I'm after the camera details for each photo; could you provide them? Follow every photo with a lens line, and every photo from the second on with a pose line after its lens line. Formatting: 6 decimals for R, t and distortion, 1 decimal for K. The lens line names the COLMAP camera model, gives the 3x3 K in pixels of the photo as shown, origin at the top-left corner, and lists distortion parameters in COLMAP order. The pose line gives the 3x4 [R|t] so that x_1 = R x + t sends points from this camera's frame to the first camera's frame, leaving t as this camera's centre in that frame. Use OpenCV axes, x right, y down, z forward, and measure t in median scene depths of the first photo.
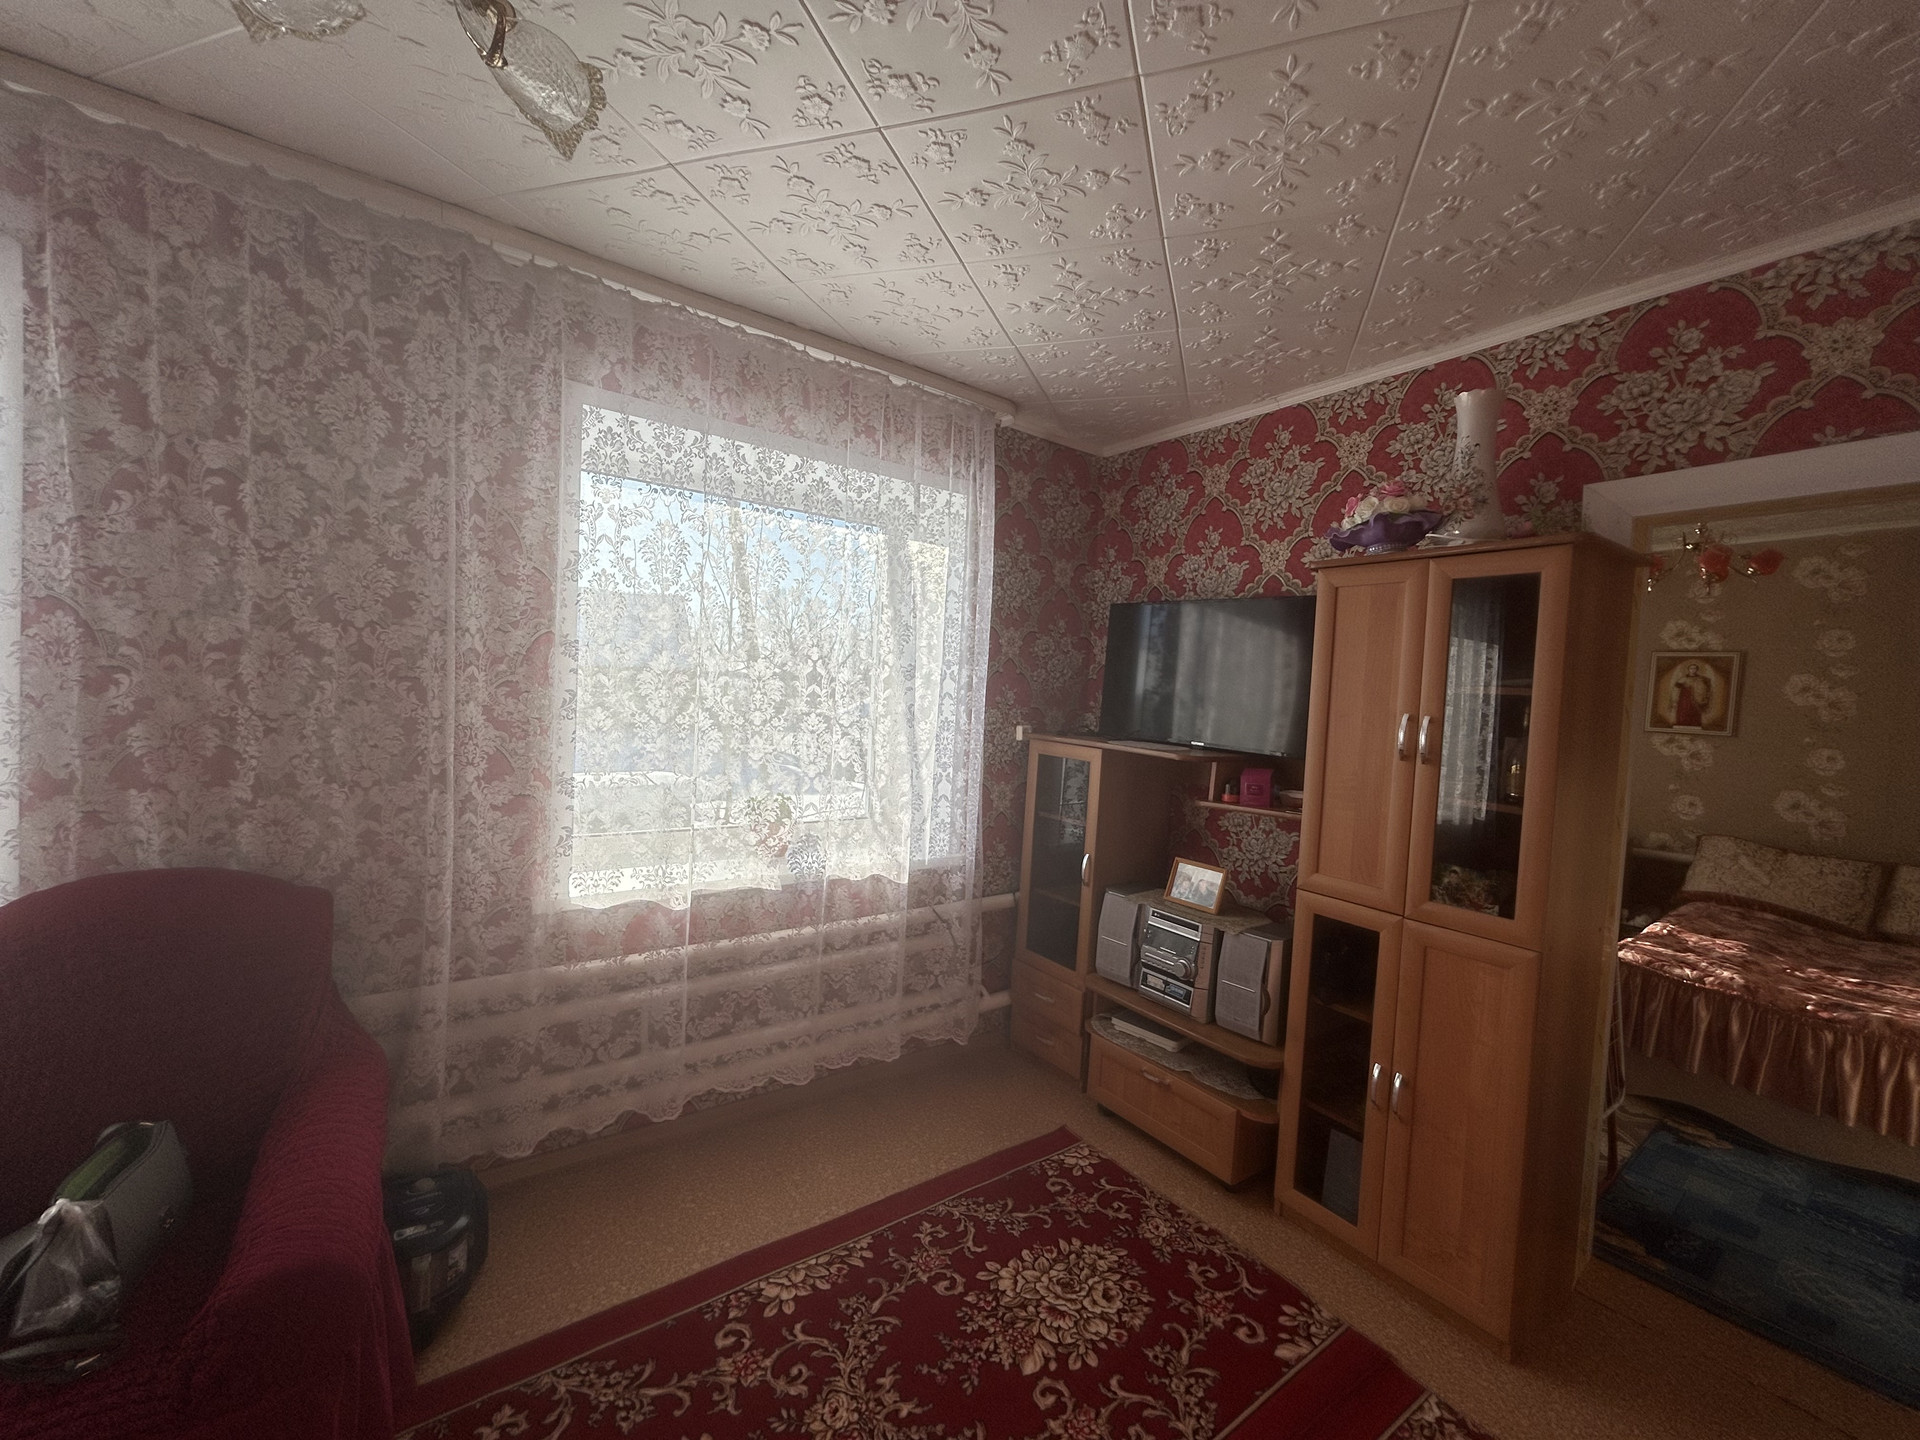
lens RADIAL K [[771.1, 0, 957.9], [0, 771.1, 724.0], [0, 0, 1]] dist [0.001375, -0.000041]
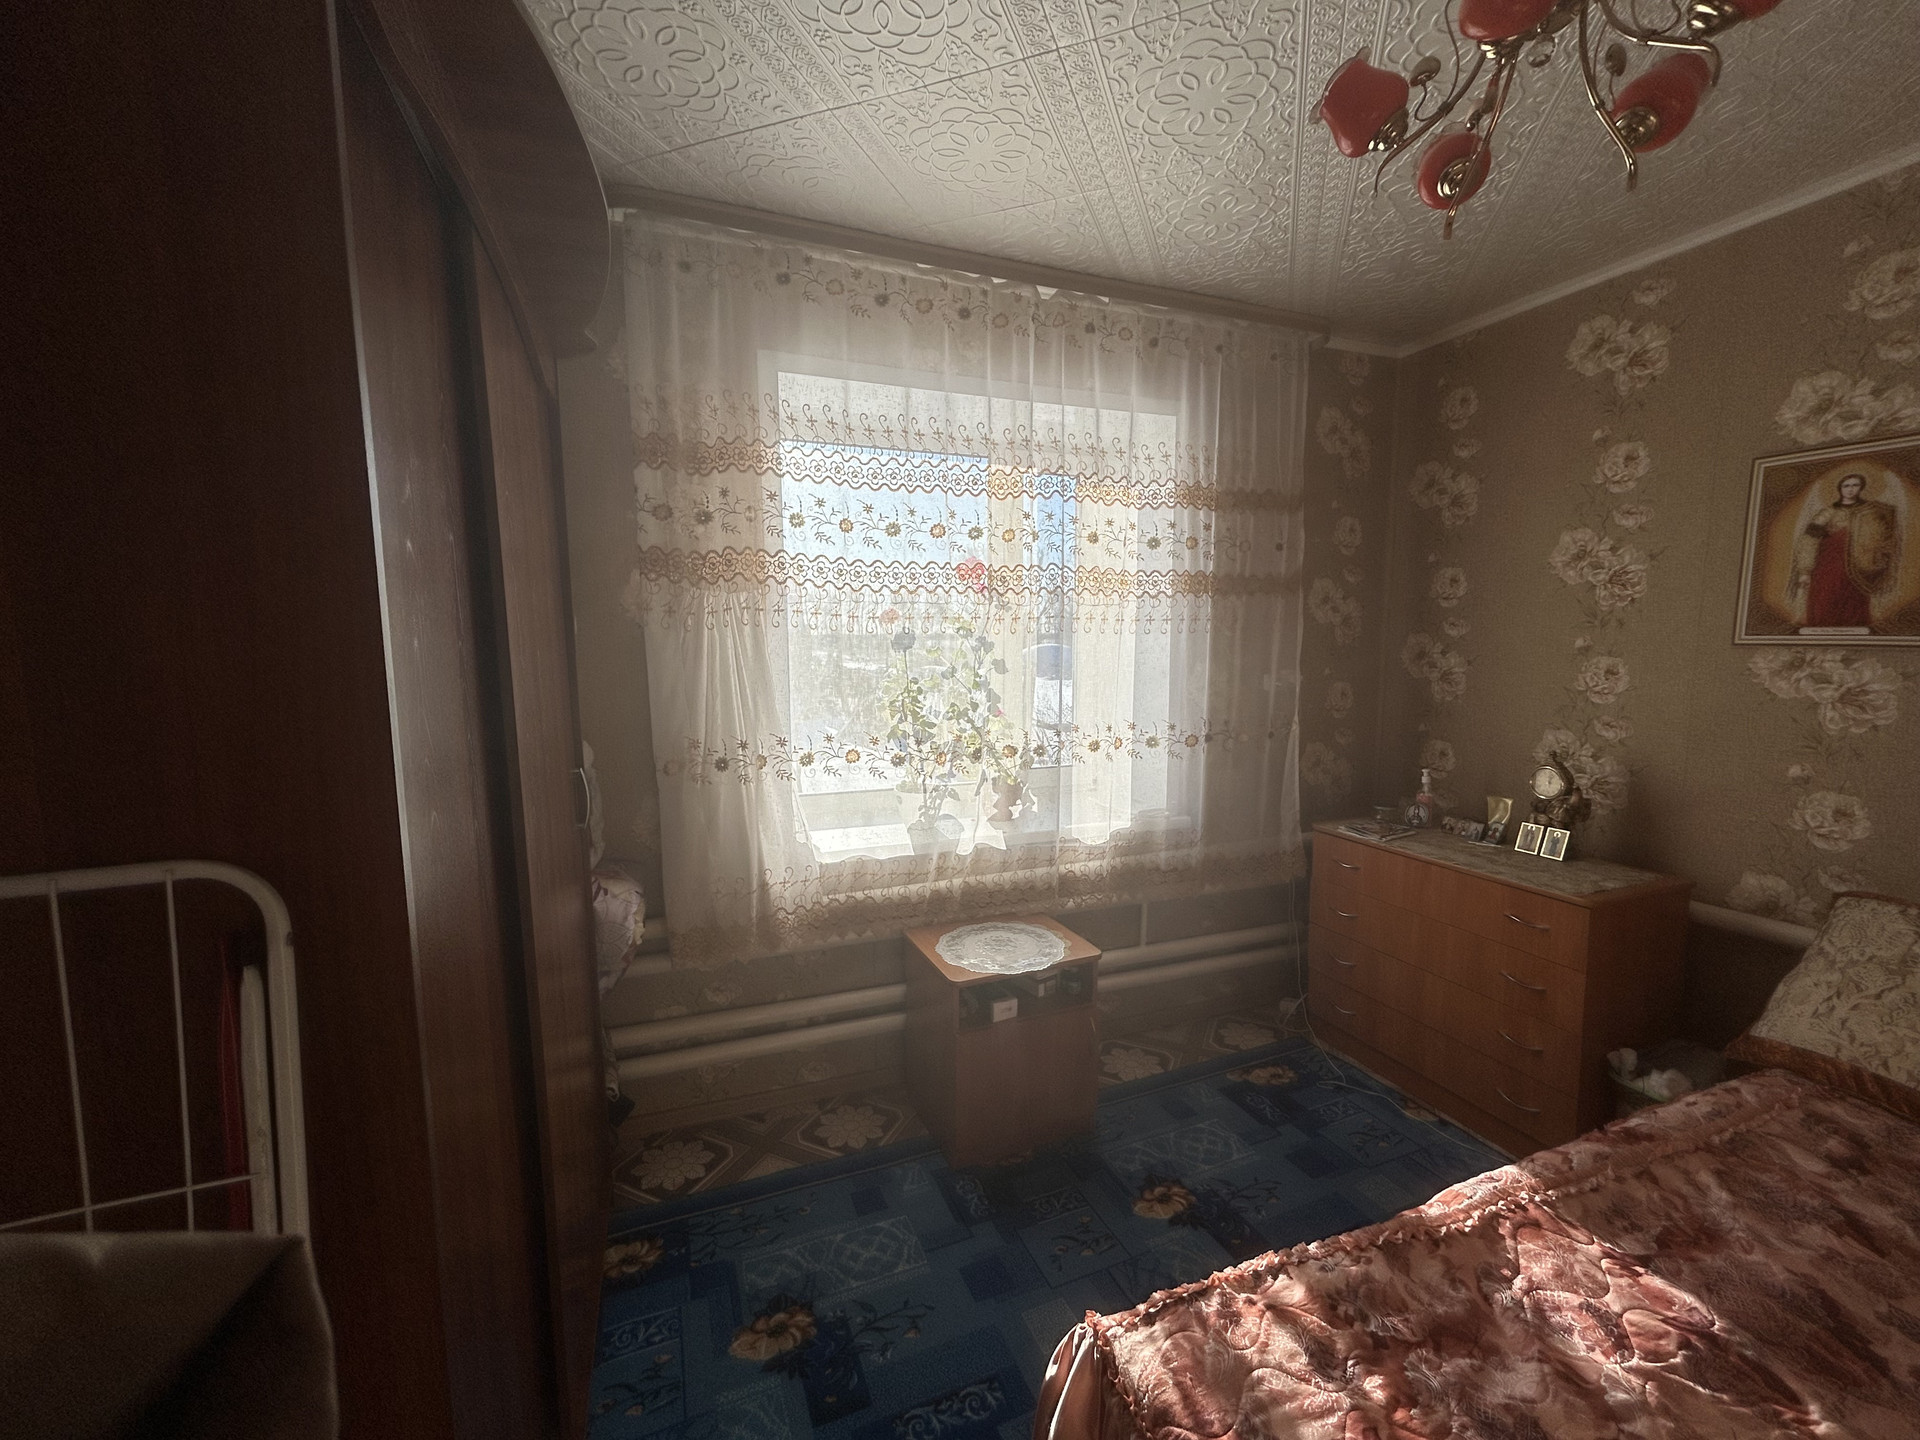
lens RADIAL K [[771.1, 0, 961.6], [0, 771.1, 713.8], [0, 0, 1]] dist [0.001375, -0.000041]
pose [[0.953450, -0.033812, -0.299649, 0.612261], [0.052229, 0.997192, 0.053663, 0.002313], [0.296993, -0.066815, 0.952539, 0.454983]]
